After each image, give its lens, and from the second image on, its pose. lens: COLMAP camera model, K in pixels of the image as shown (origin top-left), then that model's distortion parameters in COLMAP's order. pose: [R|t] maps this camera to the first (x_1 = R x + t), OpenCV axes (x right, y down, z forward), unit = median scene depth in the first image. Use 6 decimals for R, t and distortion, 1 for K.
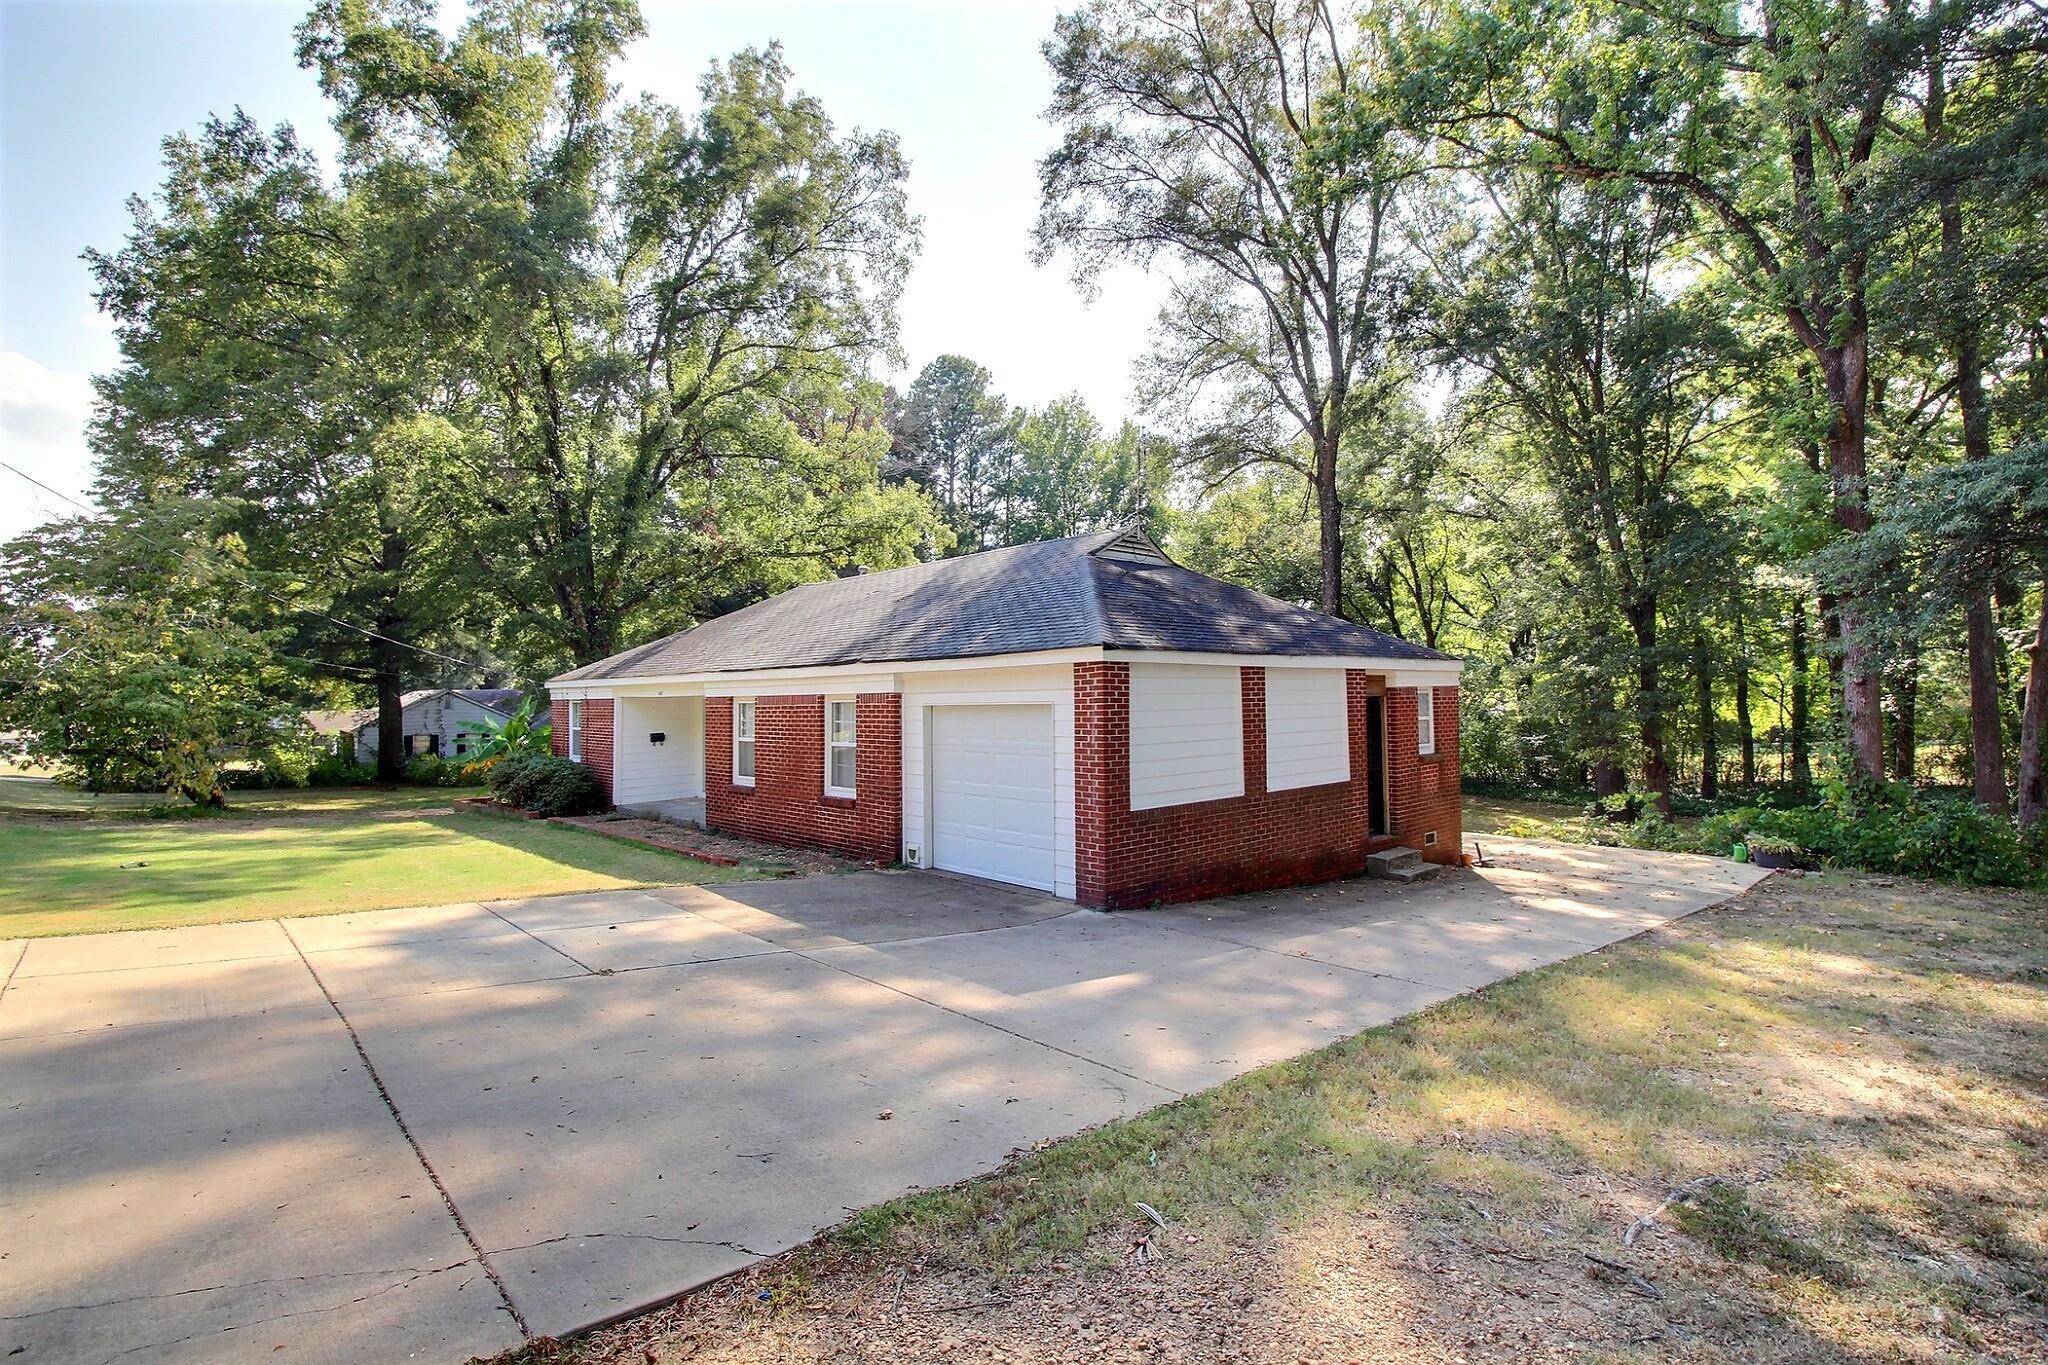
lens RADIAL K [[965.0, 0, 1030.1], [0, 965.0, 664.1], [0, 0, 1]] dist [0.001762, -0.013910]
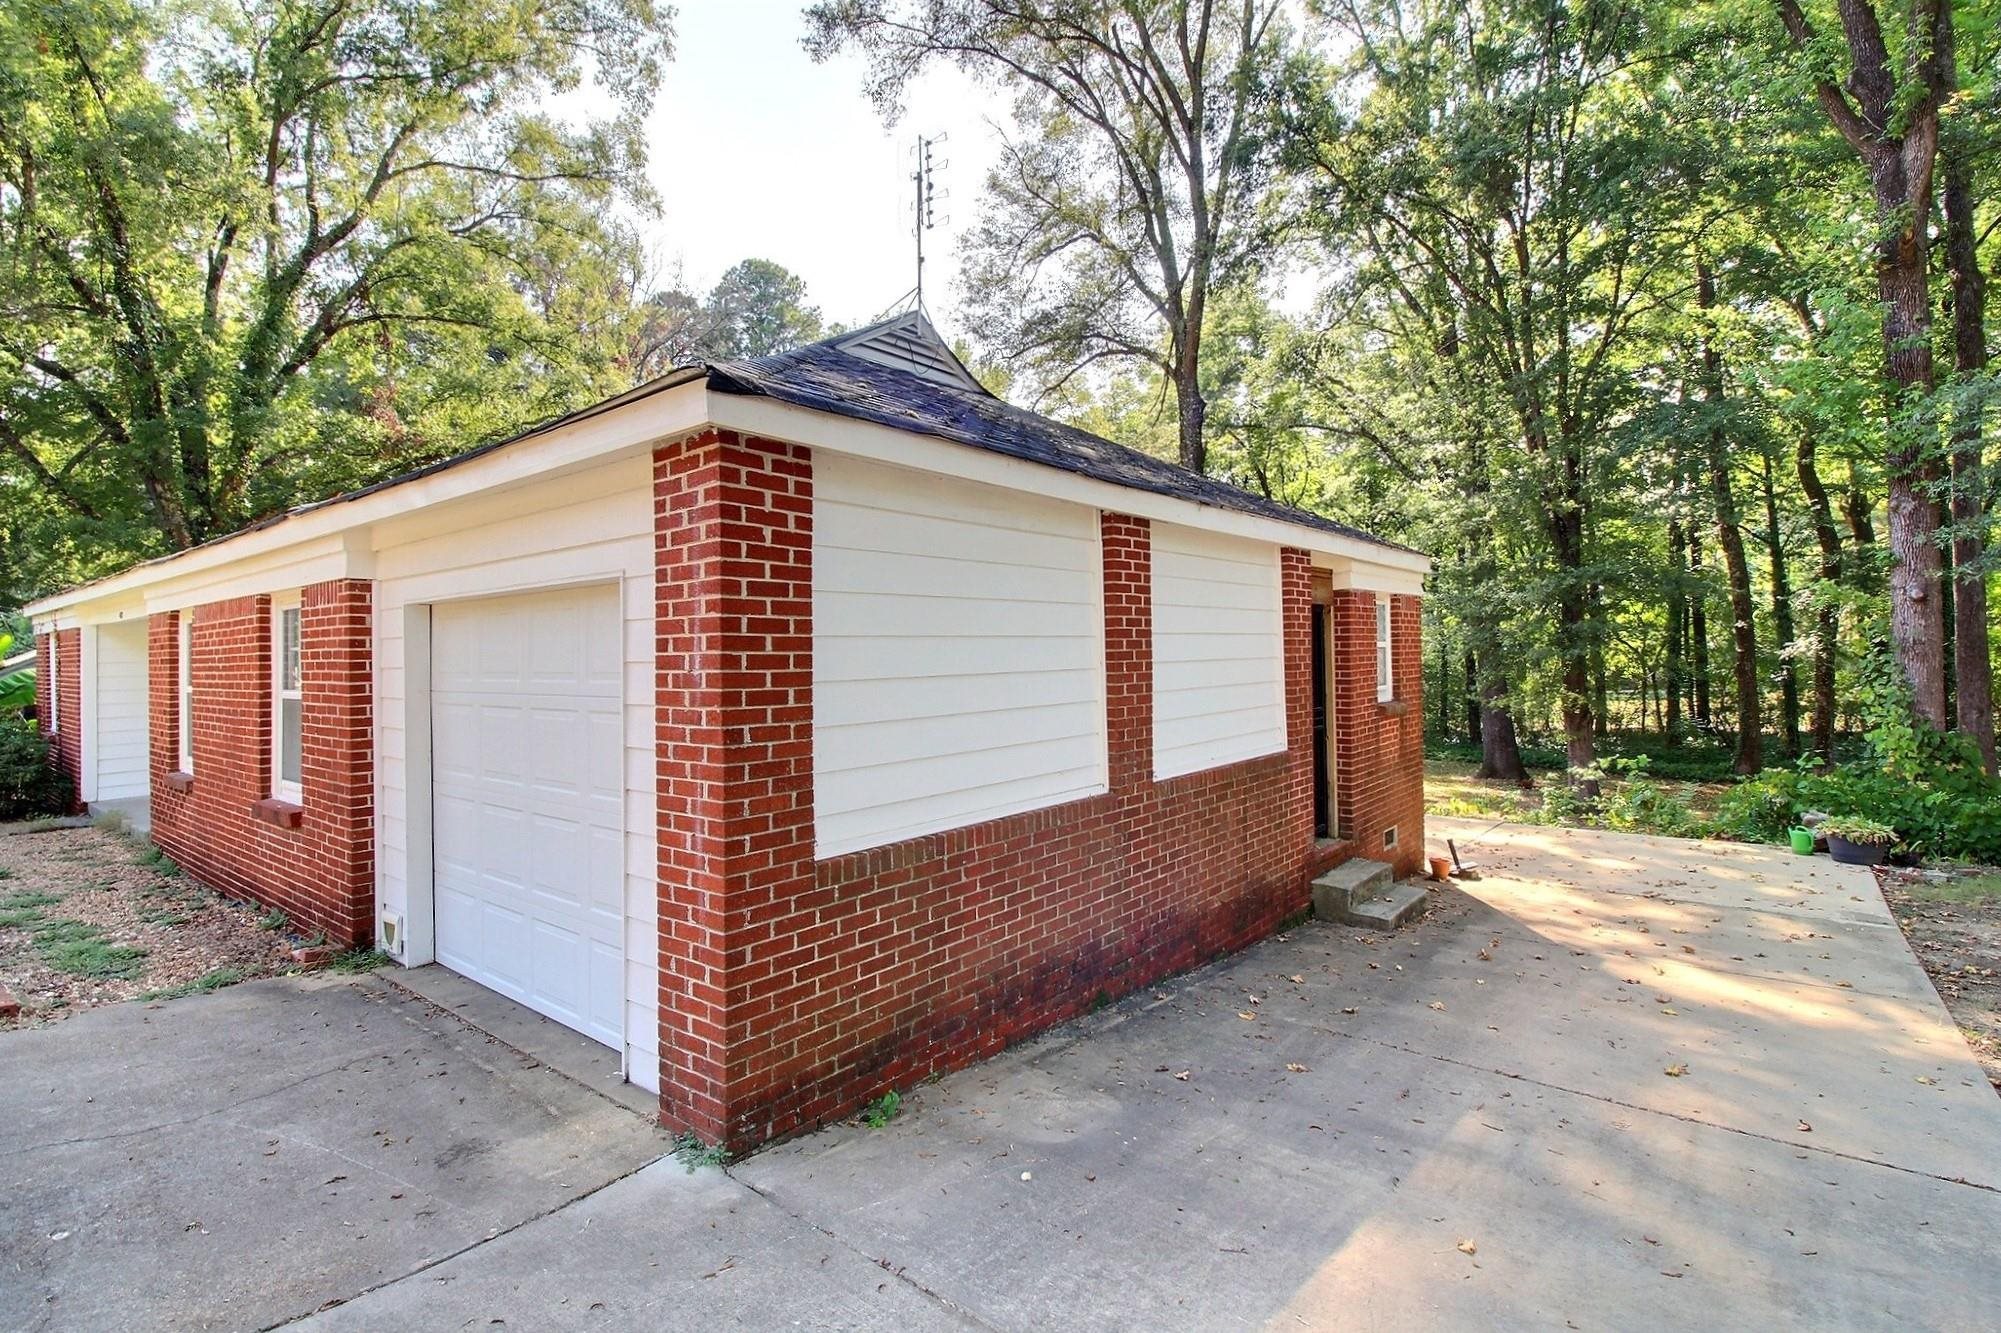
lens RADIAL K [[942.9, 0, 1006.5], [0, 942.9, 648.5], [0, 0, 1]] dist [0.001762, -0.013910]
pose [[0.990356, -0.003556, 0.138500, 0.077800], [-0.000174, 0.999638, 0.026913, 0.038345], [-0.138546, -0.026678, 0.989997, 0.392775]]
